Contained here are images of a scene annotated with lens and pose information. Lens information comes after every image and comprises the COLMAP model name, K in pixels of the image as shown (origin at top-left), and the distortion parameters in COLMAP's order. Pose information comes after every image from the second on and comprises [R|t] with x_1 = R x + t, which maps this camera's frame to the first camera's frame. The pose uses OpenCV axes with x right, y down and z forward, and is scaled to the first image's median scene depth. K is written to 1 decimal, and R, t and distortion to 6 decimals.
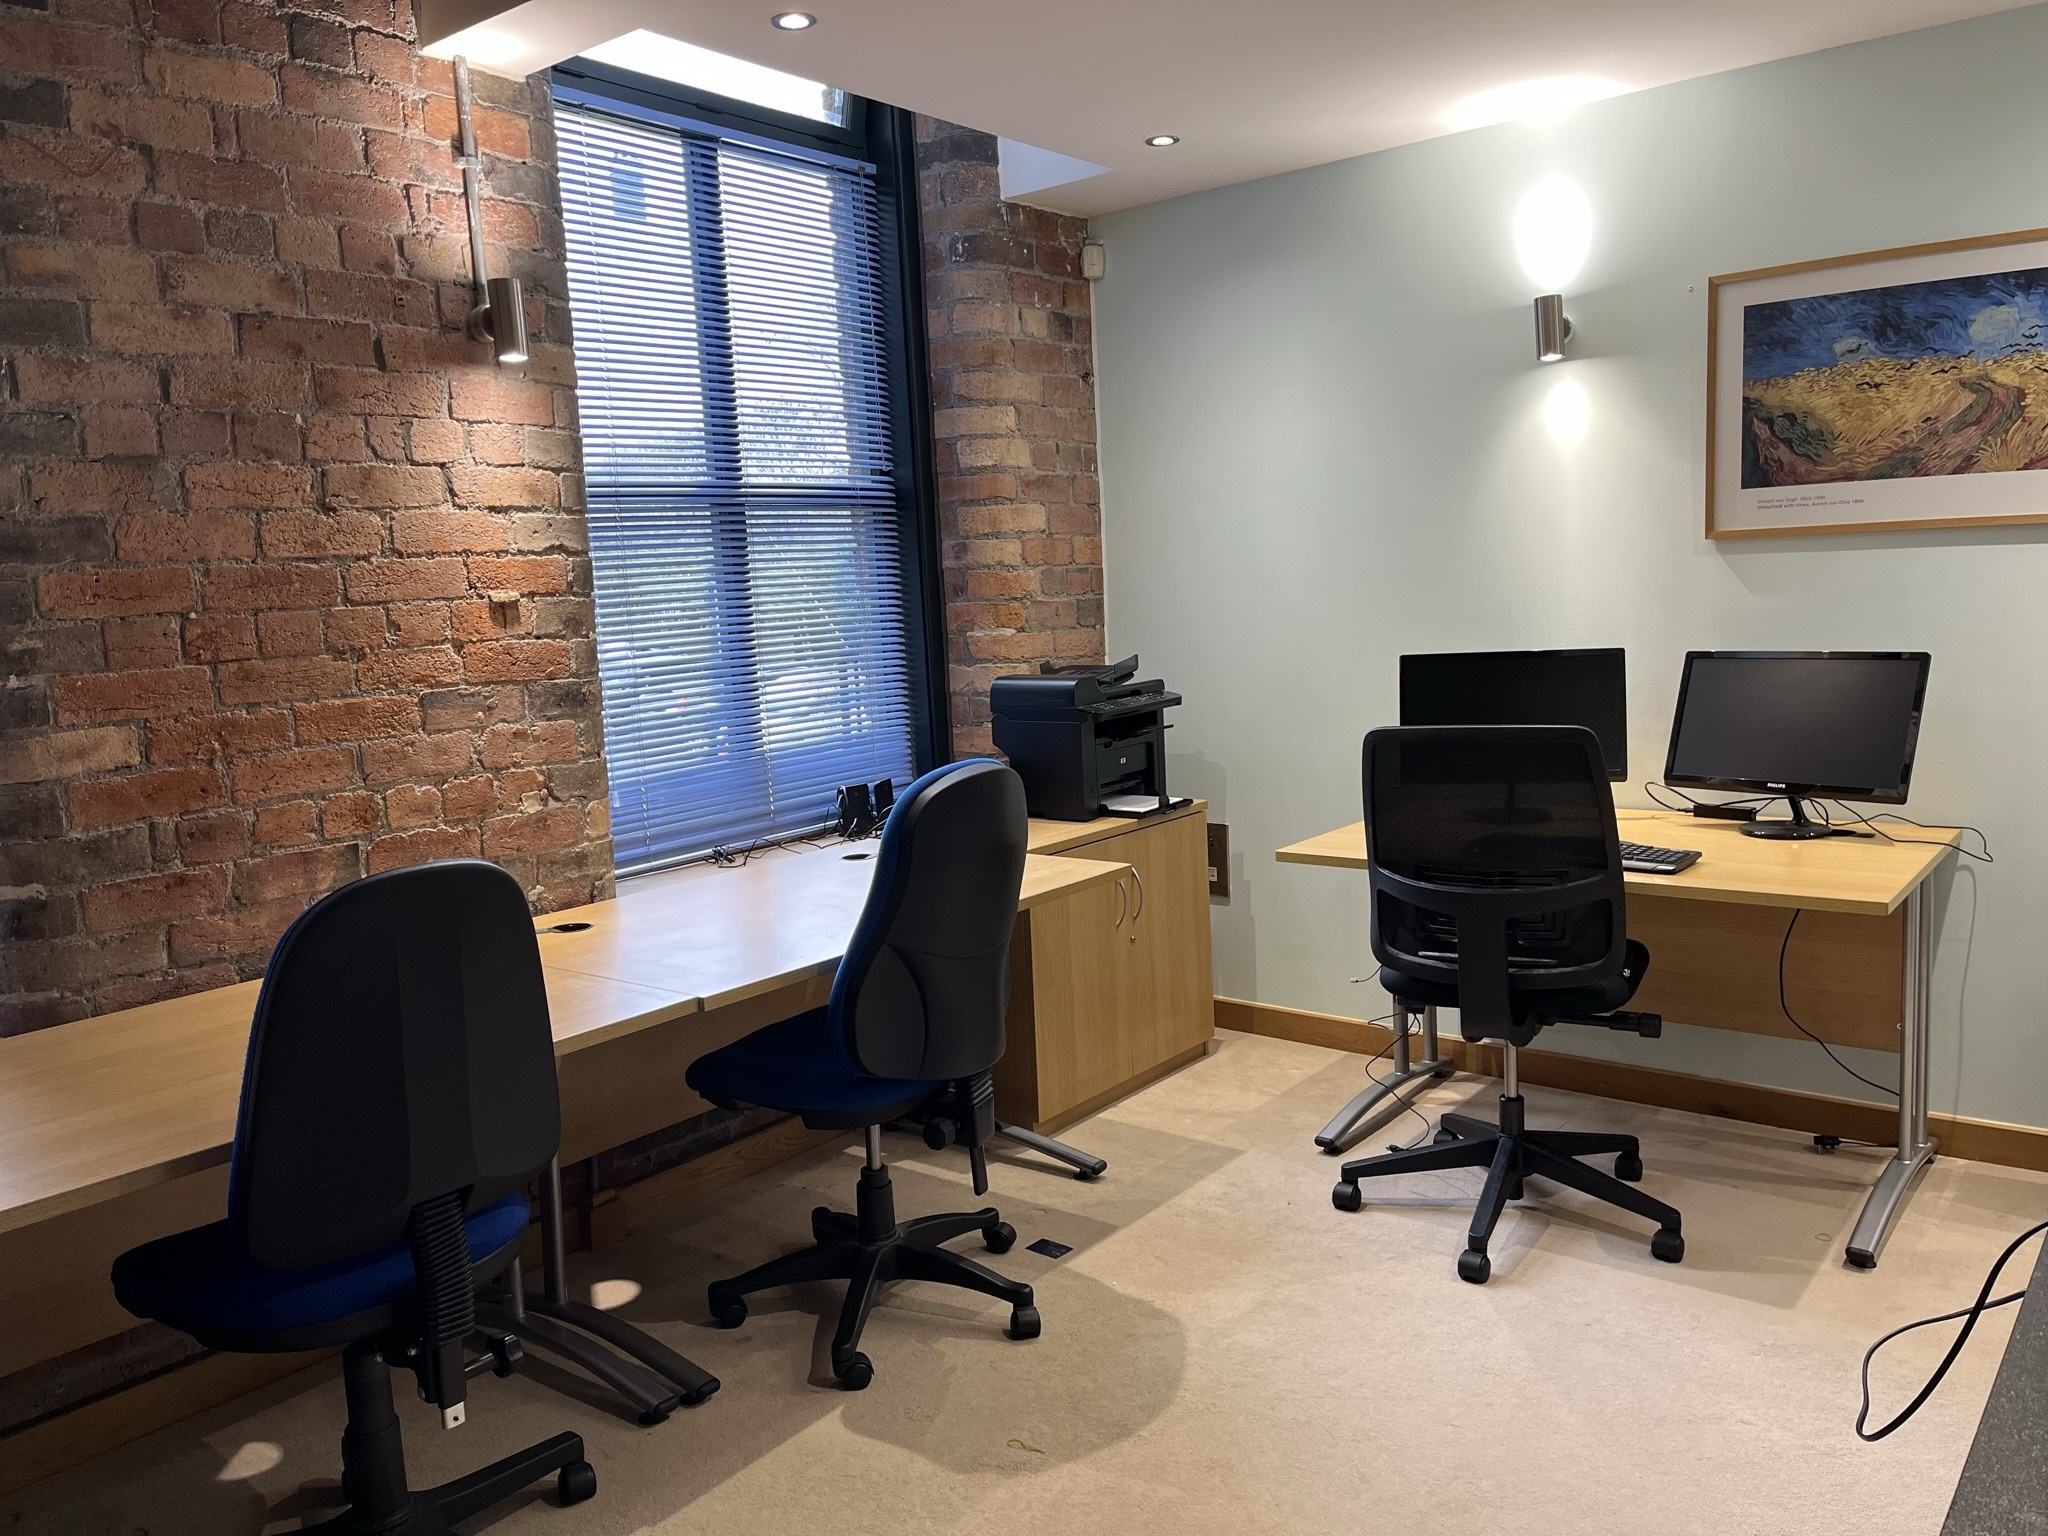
lens RADIAL K [[1530.1, 0, 1034.2], [0, 1530.1, 777.4], [0, 0, 1]] dist [0.056704, -0.082732]
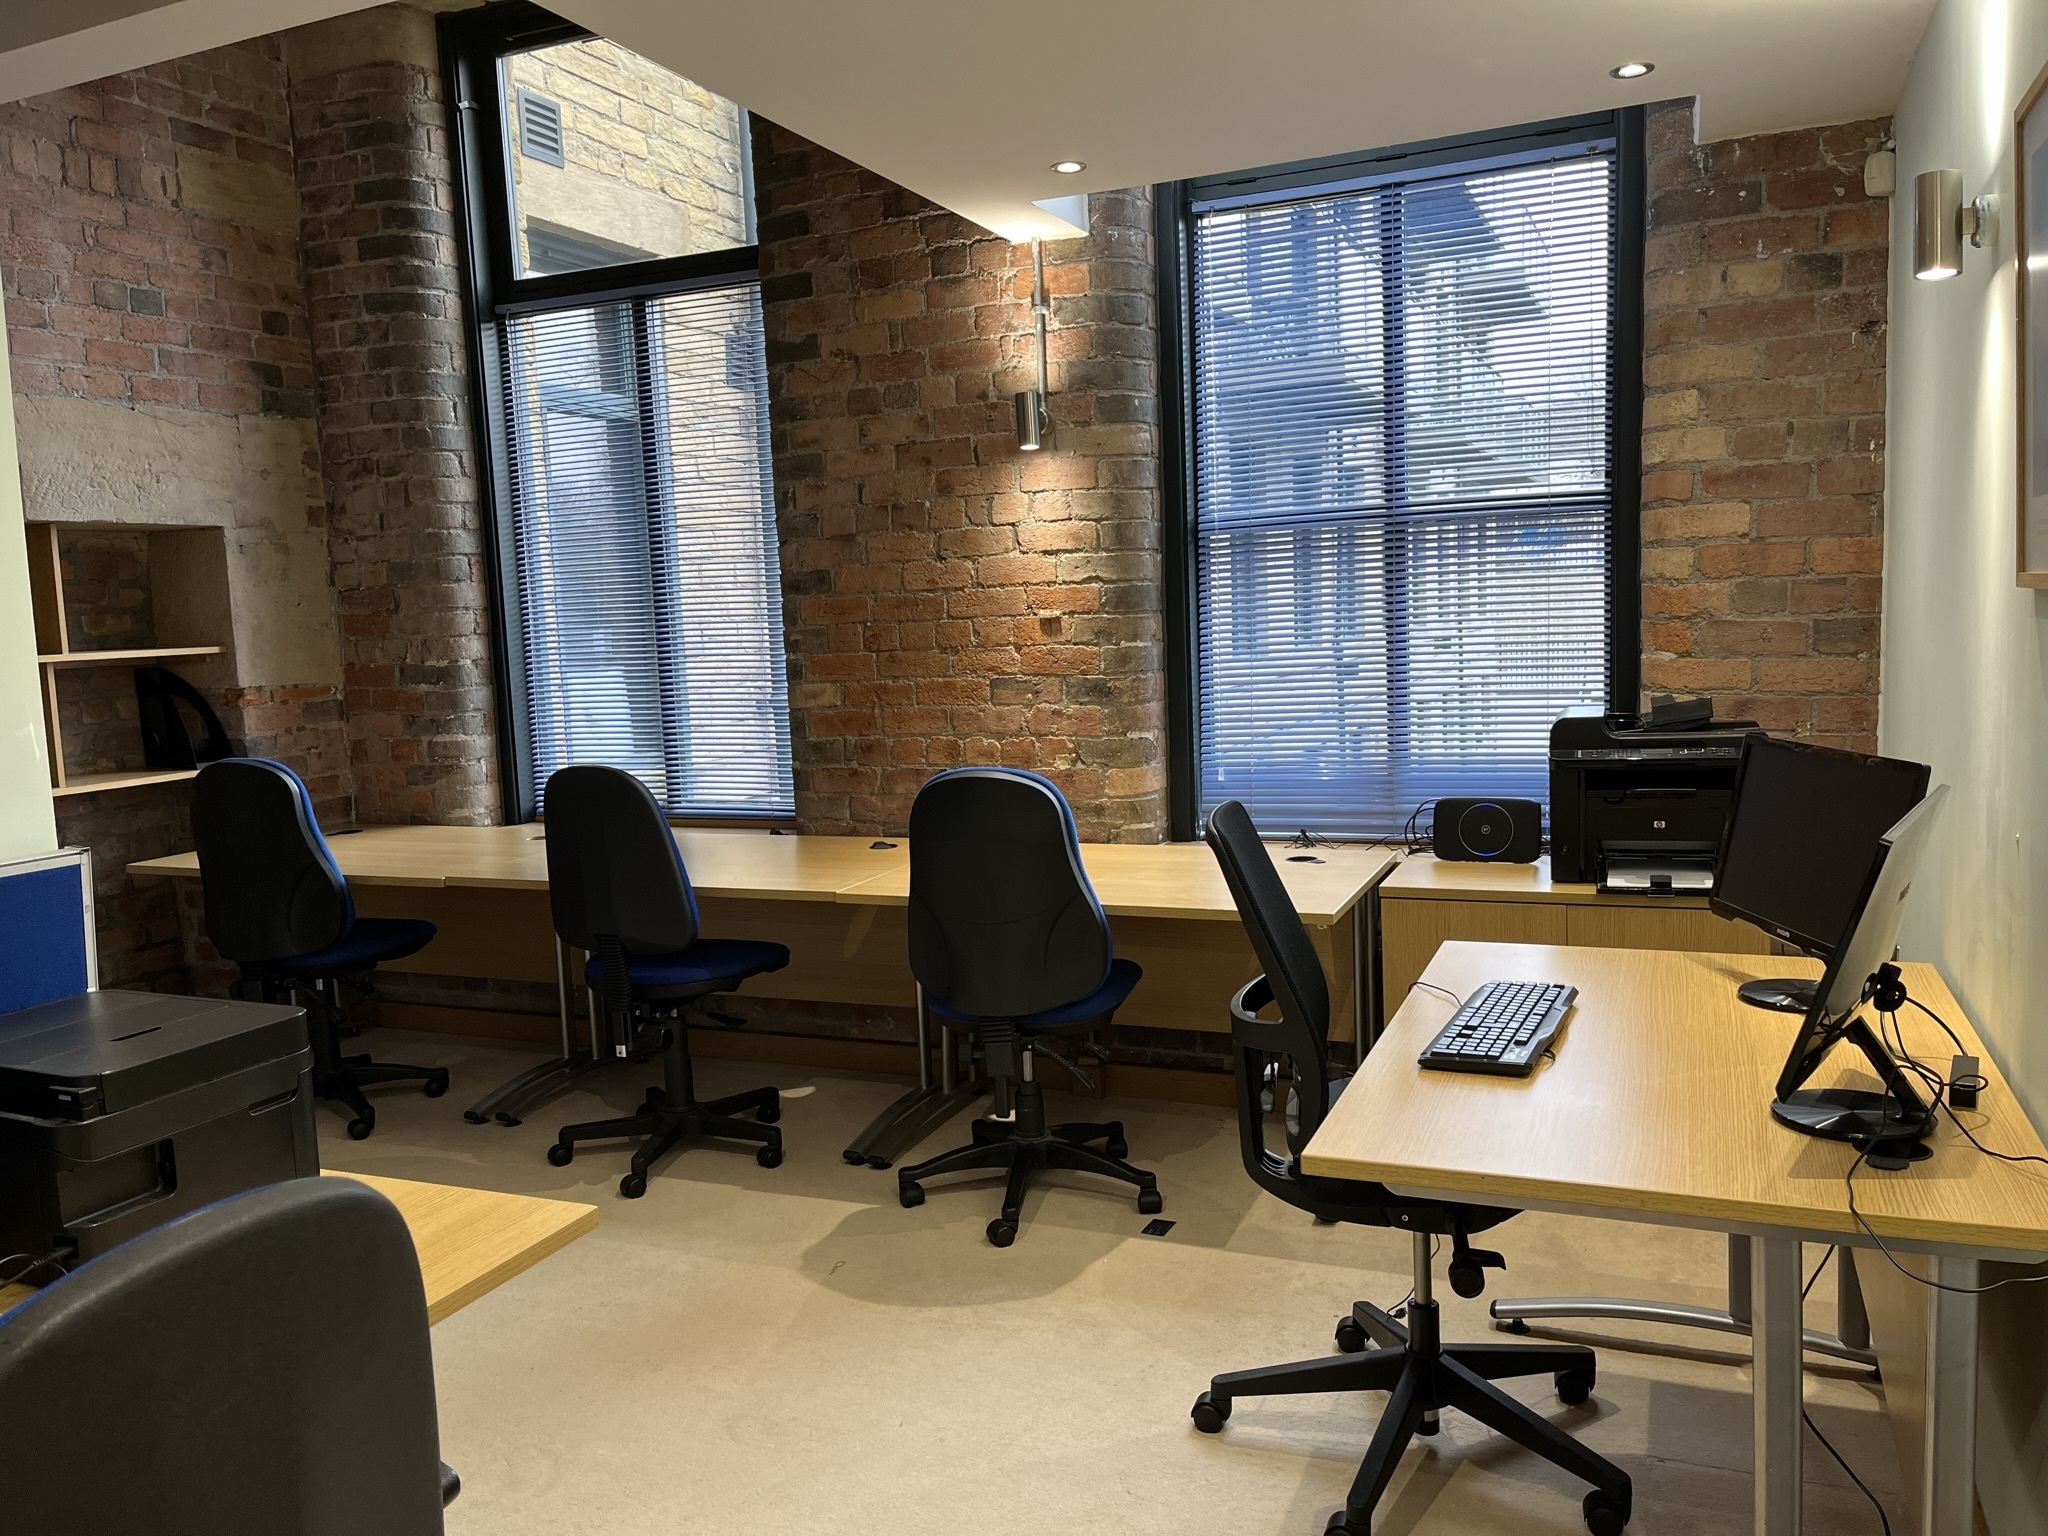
lens RADIAL K [[1530.1, 0, 1038.4], [0, 1530.1, 777.8], [0, 0, 1]] dist [0.056704, -0.082732]
pose [[0.275590, 0.148089, -0.949800, 0.714211], [-0.096201, 0.987351, 0.126030, -0.102898], [0.956449, 0.056639, 0.286351, 0.423113]]
